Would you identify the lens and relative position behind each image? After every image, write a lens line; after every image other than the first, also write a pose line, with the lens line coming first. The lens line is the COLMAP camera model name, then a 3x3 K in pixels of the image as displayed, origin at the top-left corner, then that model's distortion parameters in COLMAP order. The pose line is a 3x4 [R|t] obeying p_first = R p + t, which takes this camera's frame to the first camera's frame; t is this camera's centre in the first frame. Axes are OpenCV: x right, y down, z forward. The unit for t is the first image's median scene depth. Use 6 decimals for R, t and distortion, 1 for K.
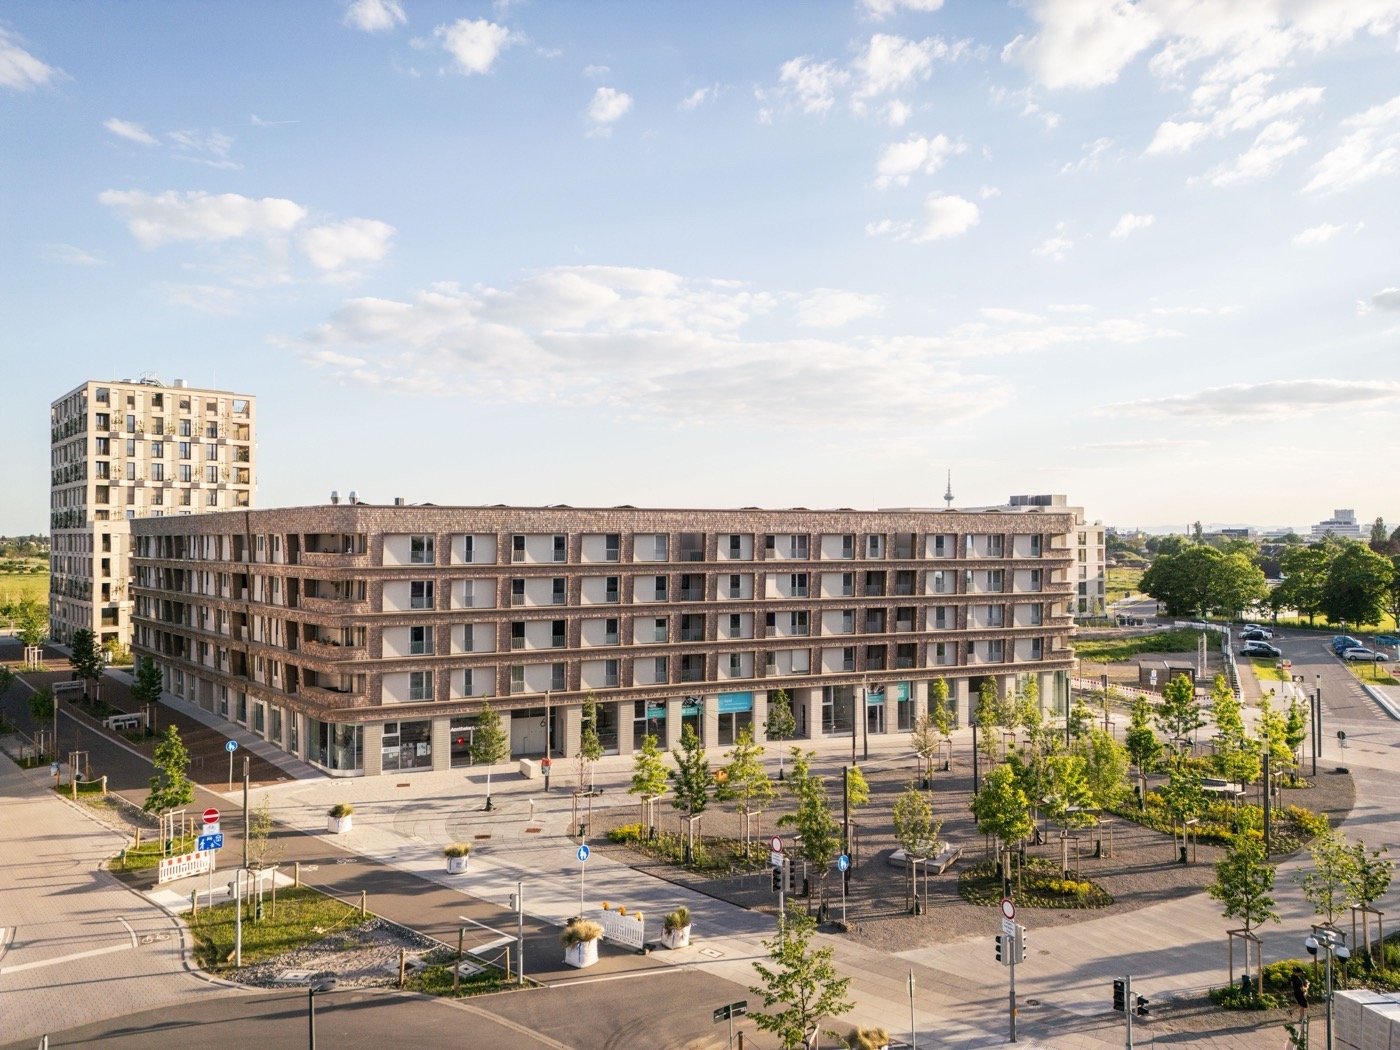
lens RADIAL K [[981.7, 0, 695.4], [0, 981.7, 529.3], [0, 0, 1]] dist [0.039250, -0.022720]
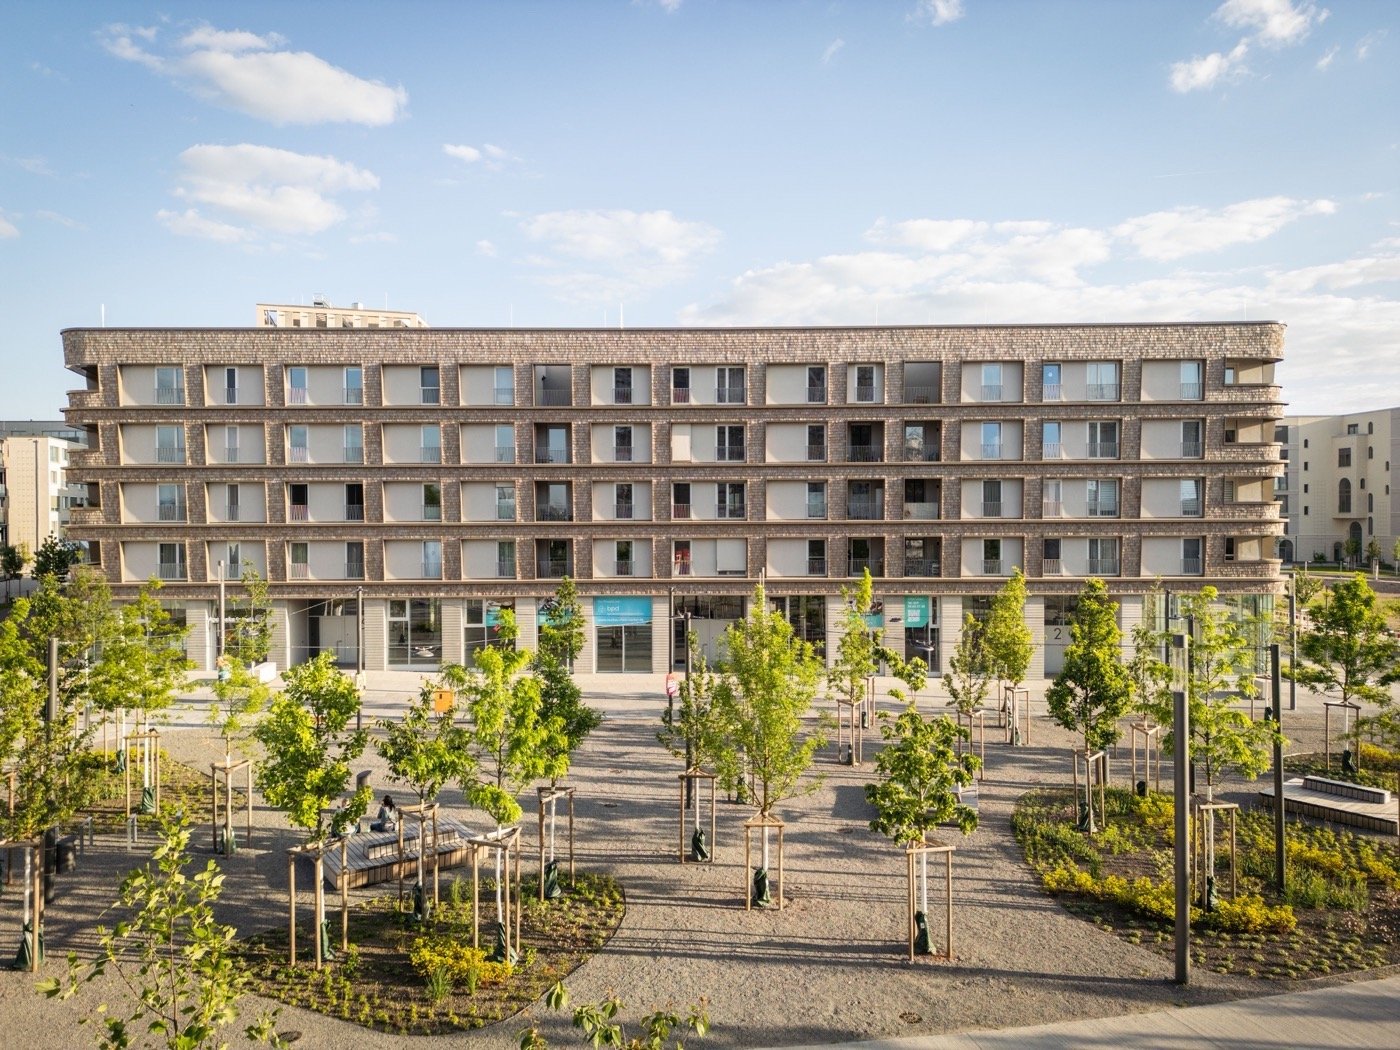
lens RADIAL K [[981.7, 0, 702.4], [0, 981.7, 521.1], [0, 0, 1]] dist [0.039250, -0.022720]
pose [[0.914015, -0.001362, -0.405678, 0.367080], [0.007314, 0.999887, 0.013121, 0.104257], [0.405614, -0.014960, 0.913922, 0.396981]]
